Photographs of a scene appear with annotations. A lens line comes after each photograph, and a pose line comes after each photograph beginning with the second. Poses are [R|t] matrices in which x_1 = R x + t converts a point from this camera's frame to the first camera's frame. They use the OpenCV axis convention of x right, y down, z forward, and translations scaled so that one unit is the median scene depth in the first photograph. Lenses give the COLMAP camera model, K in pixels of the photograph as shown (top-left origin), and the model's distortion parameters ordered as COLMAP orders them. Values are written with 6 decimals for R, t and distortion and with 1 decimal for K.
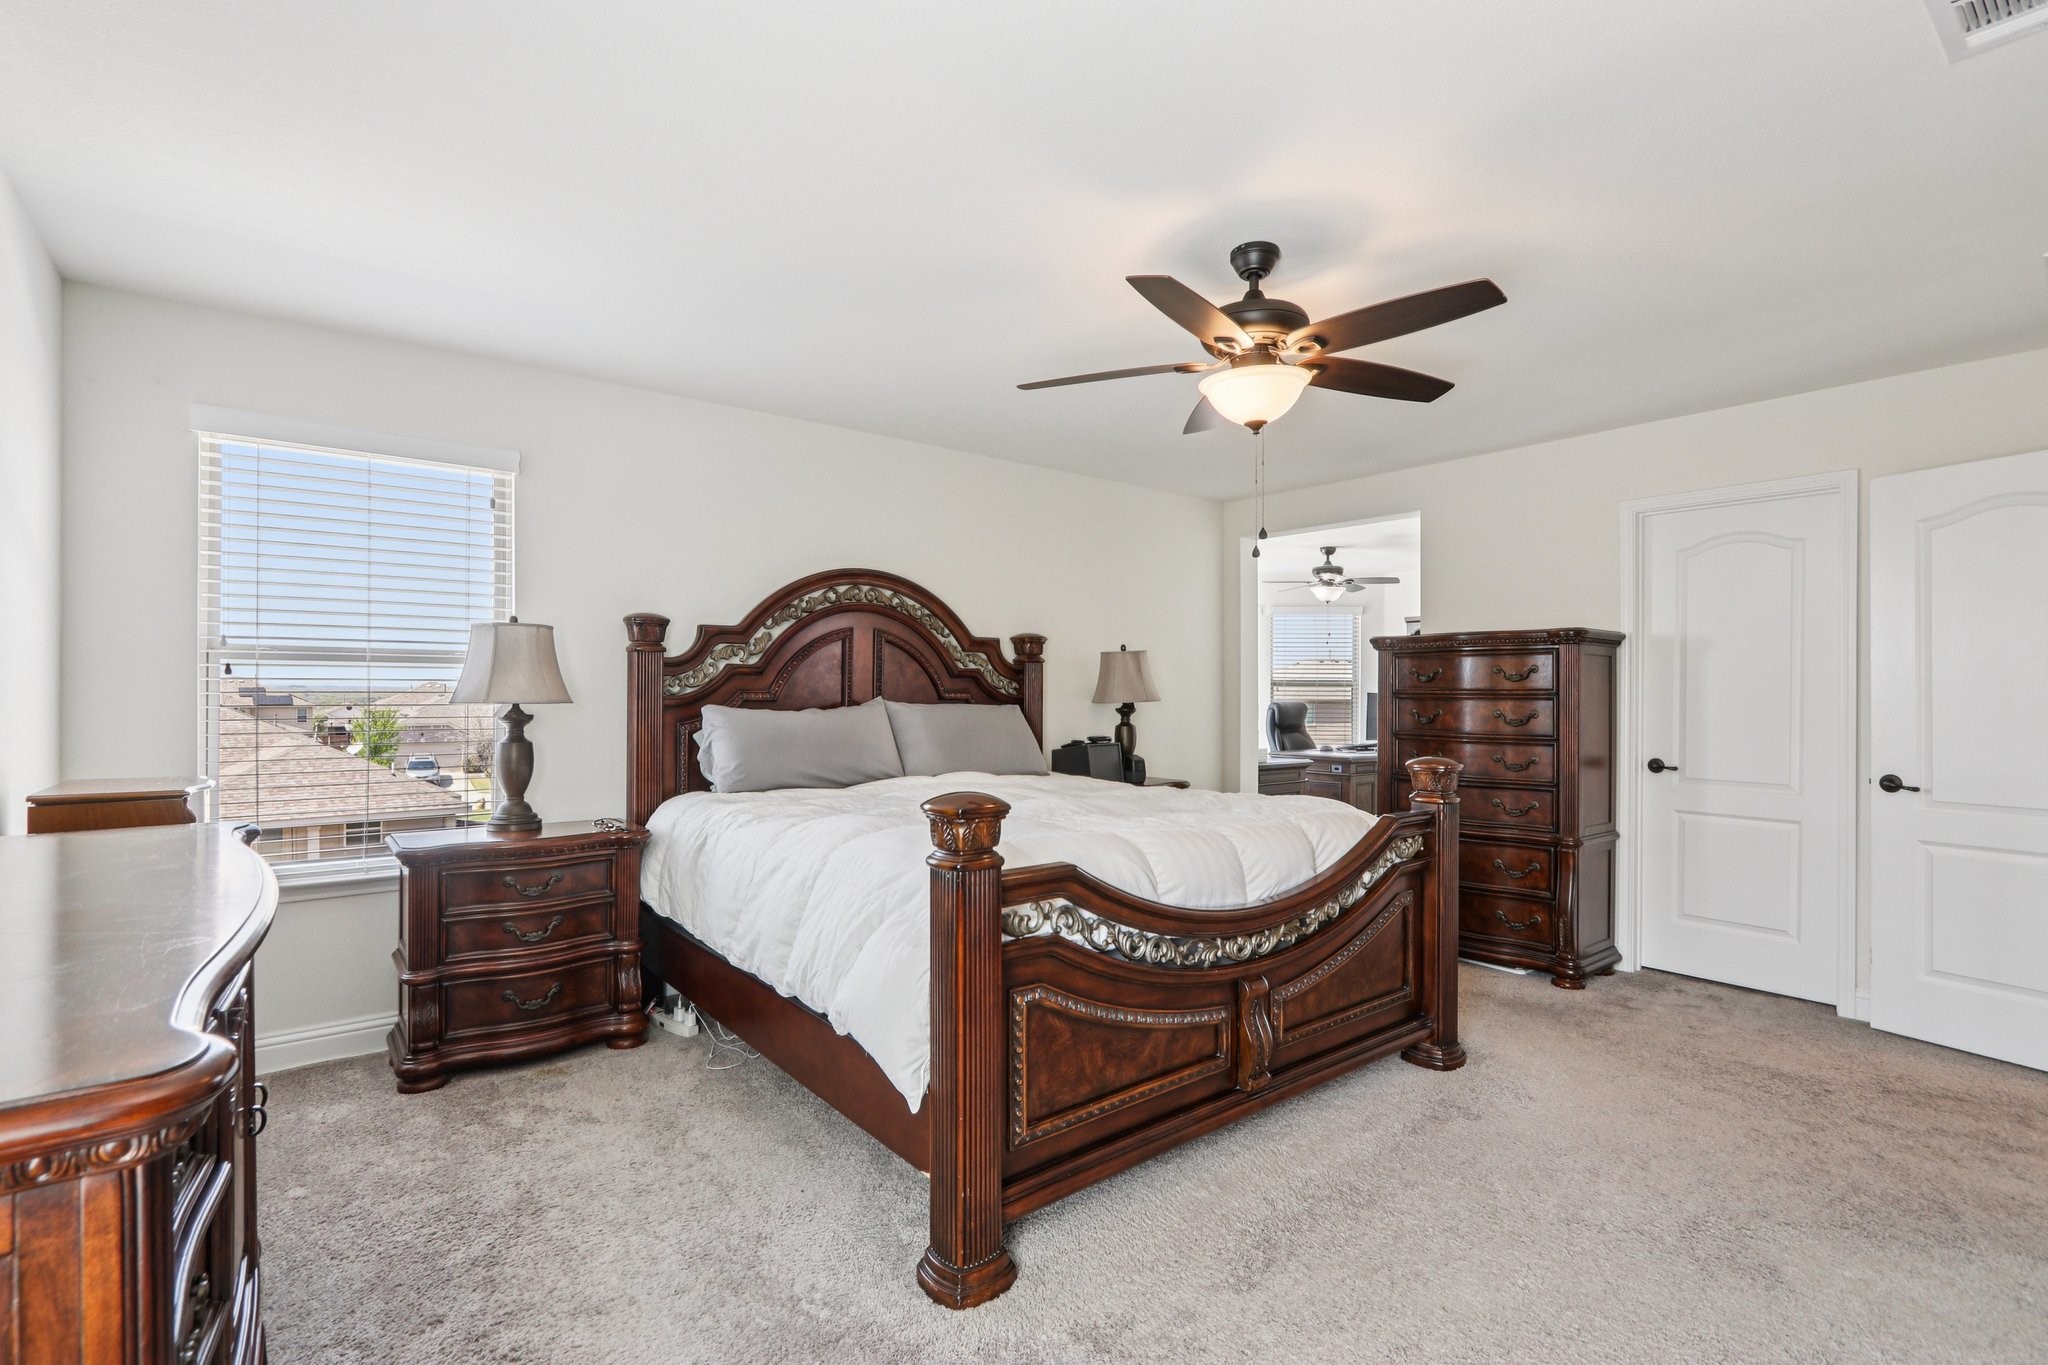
lens RADIAL K [[955.3, 0, 1031.5], [0, 955.3, 690.7], [0, 0, 1]] dist [-0.013456, 0.001056]
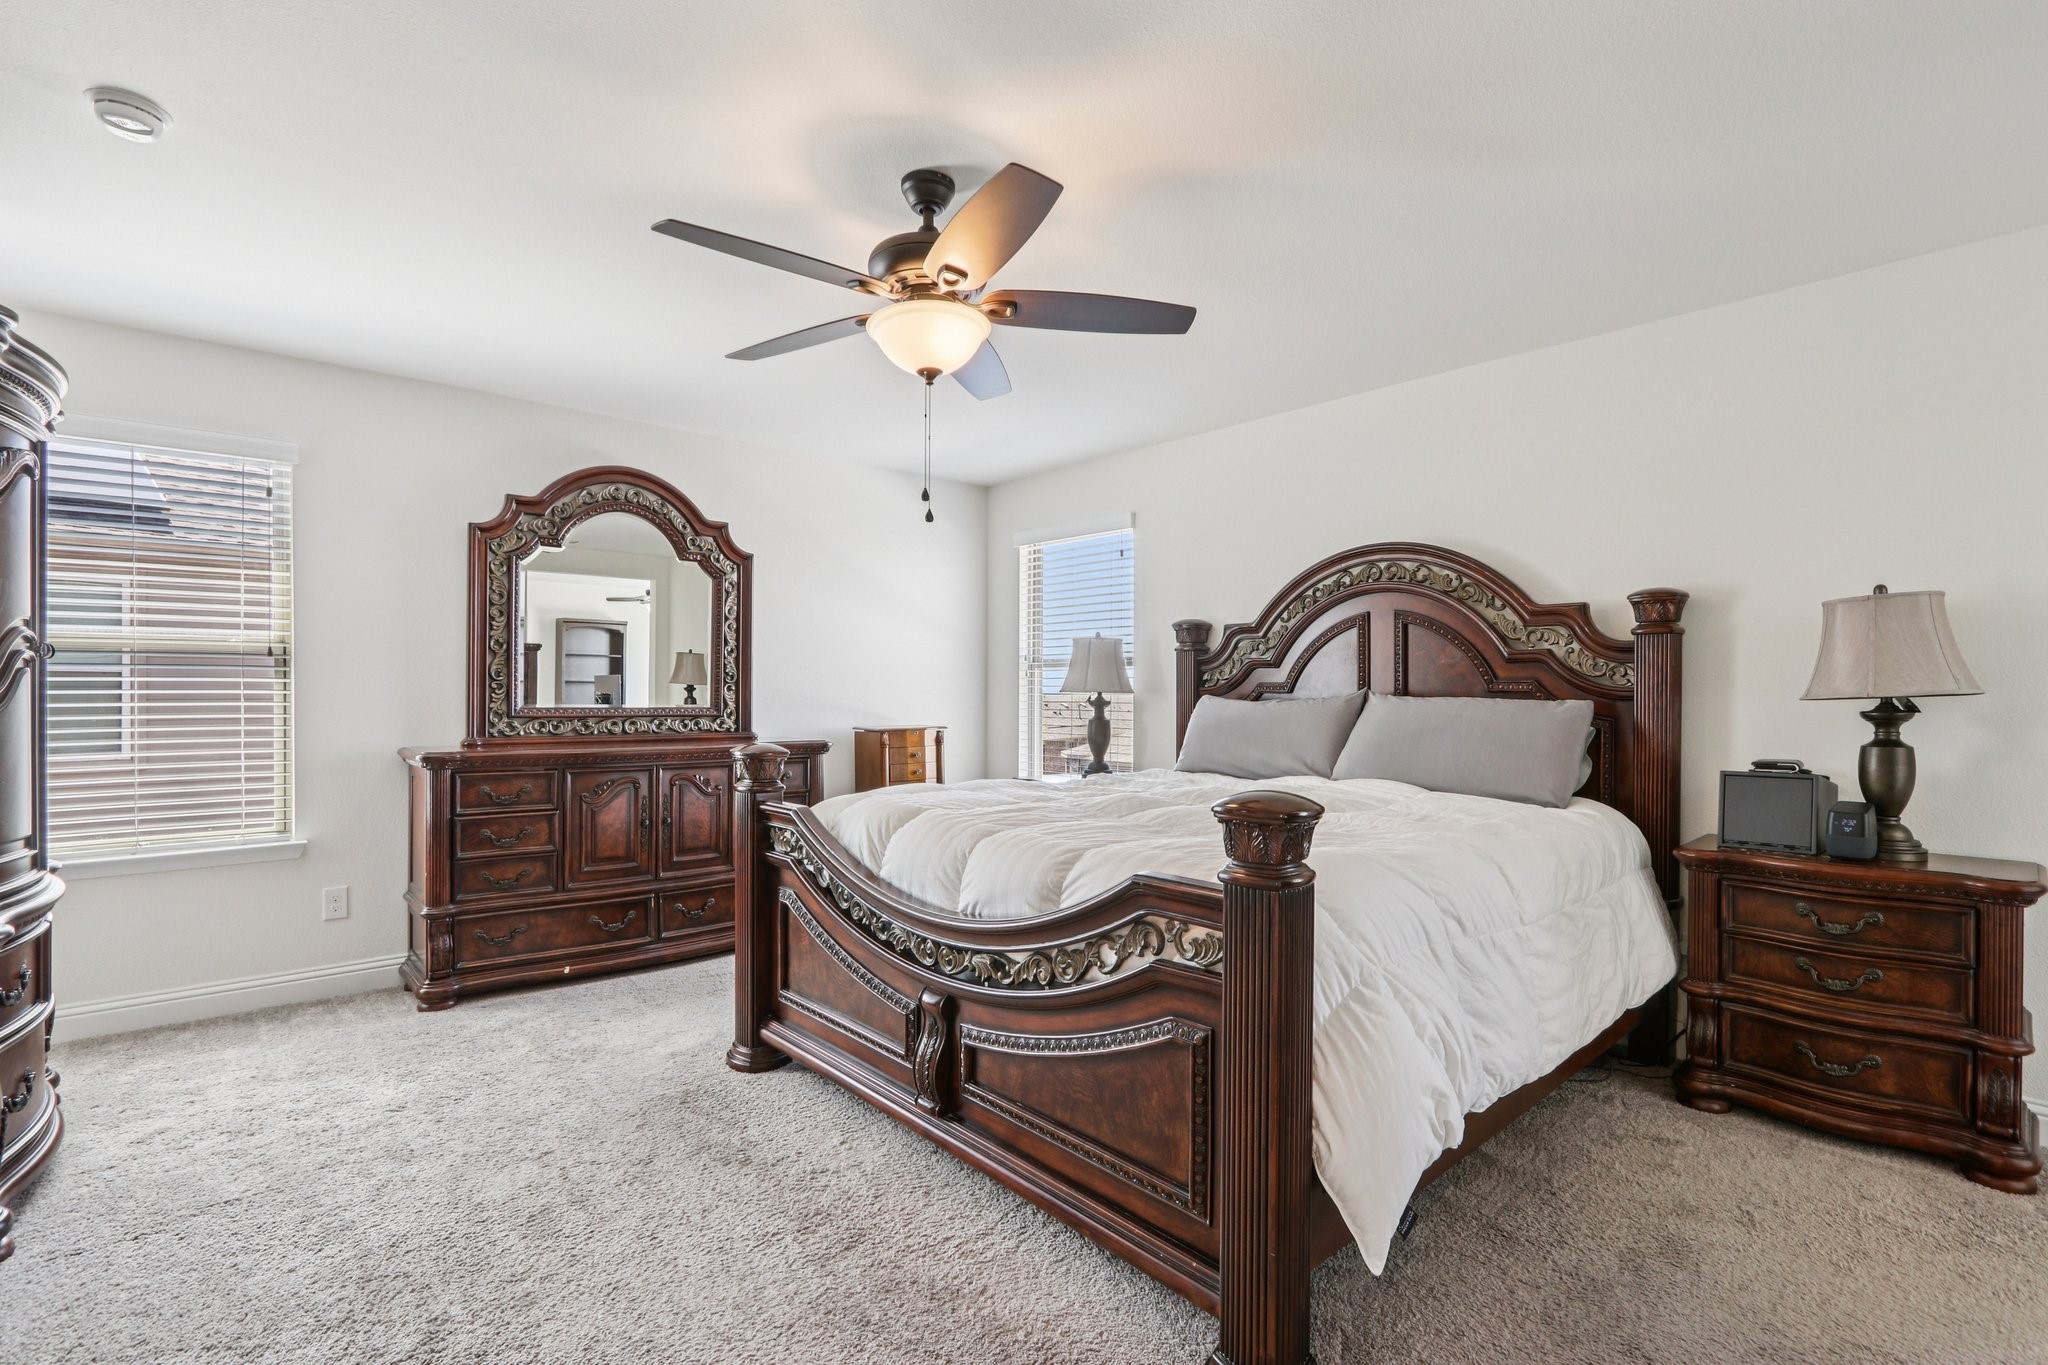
lens RADIAL K [[955.3, 0, 1031.5], [0, 955.3, 690.7], [0, 0, 1]] dist [-0.013456, 0.001056]
pose [[0.063745, 0.001036, -0.997966, 0.686636], [0.001886, 0.999998, 0.001159, 0.006826], [0.997964, -0.001956, 0.063743, 0.621933]]
